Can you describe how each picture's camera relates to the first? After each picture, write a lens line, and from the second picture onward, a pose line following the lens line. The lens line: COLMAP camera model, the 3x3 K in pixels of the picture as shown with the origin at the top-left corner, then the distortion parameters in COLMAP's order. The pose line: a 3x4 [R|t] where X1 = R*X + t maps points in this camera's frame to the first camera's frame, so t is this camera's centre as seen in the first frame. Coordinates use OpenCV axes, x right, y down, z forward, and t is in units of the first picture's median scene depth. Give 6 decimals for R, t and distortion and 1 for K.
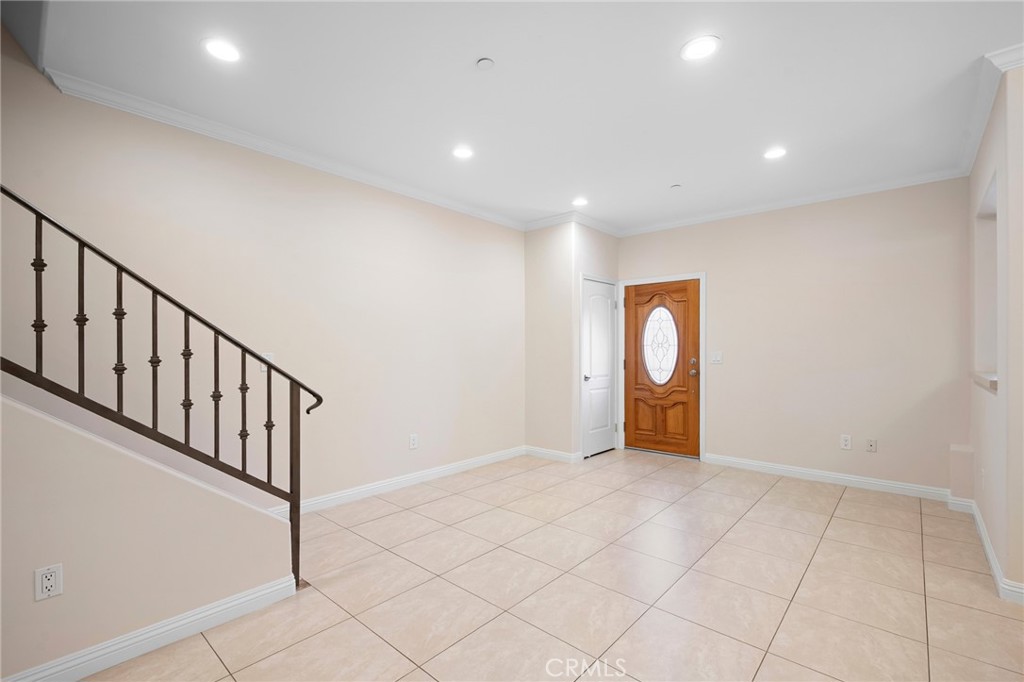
lens RADIAL K [[461.1, 0, 517.6], [0, 461.1, 348.9], [0, 0, 1]] dist [0.011608, 0.000366]
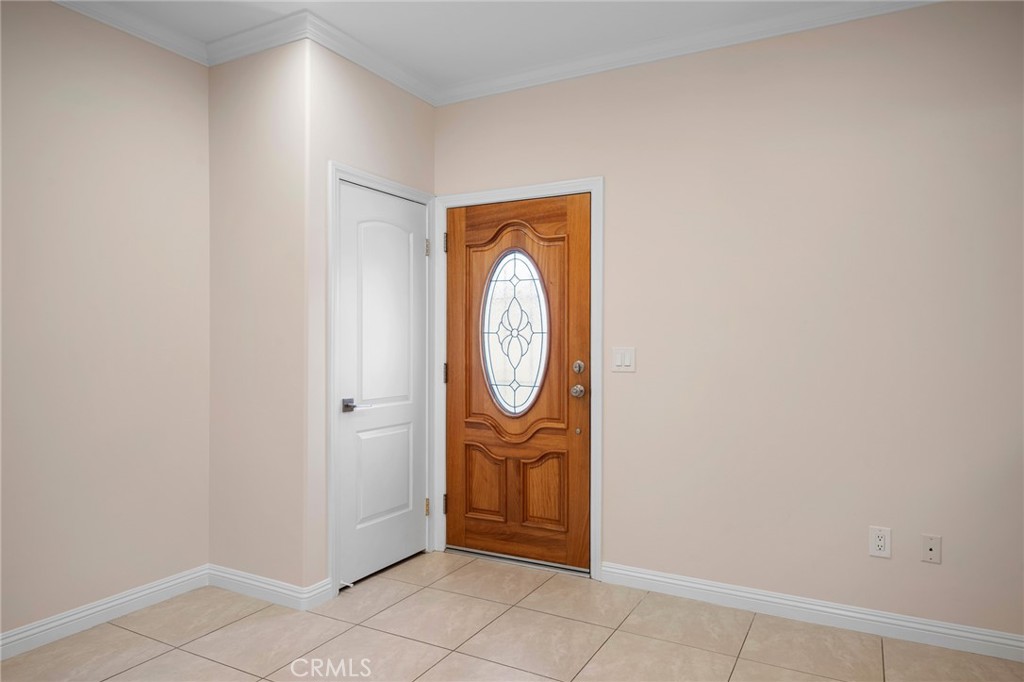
lens RADIAL K [[656.2, 0, 513.0], [0, 656.2, 340.9], [0, 0, 1]] dist [0.002403, 0.000981]
pose [[0.976779, 0.001871, 0.214240, 0.168577], [-0.001629, 0.999998, -0.001306, 0.001534], [-0.214242, 0.000927, 0.976780, 0.354245]]
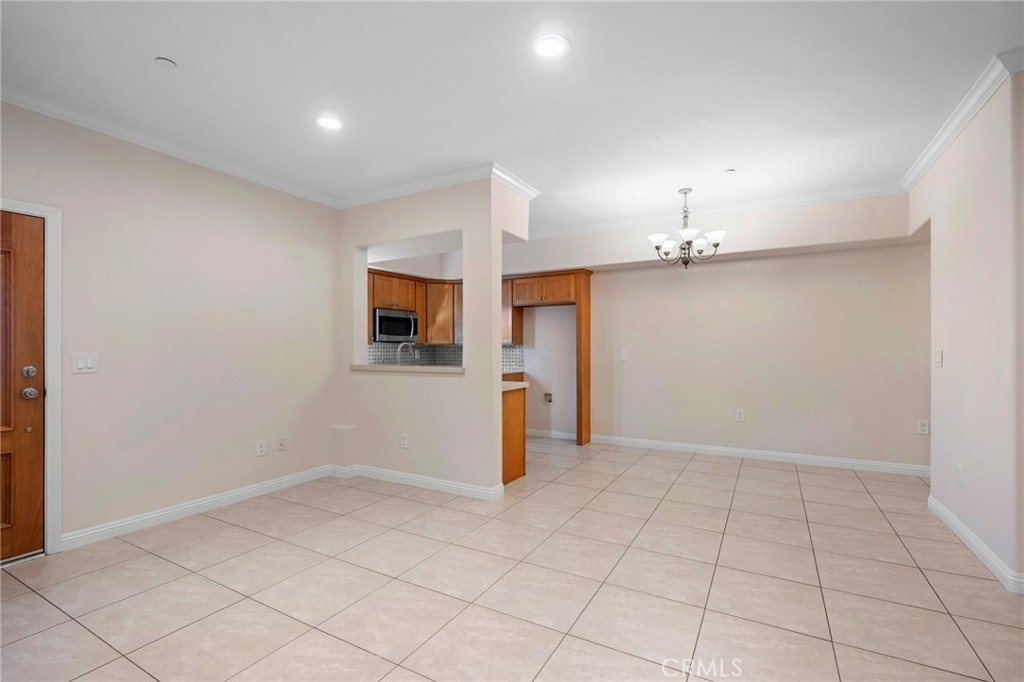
lens RADIAL K [[461.1, 0, 507.7], [0, 461.1, 346.4], [0, 0, 1]] dist [0.011608, 0.000366]
pose [[-0.191994, 0.004223, 0.981387, -0.241750], [0.003397, 0.999988, -0.003638, 0.002051], [-0.981390, 0.002635, -0.192006, 0.560497]]
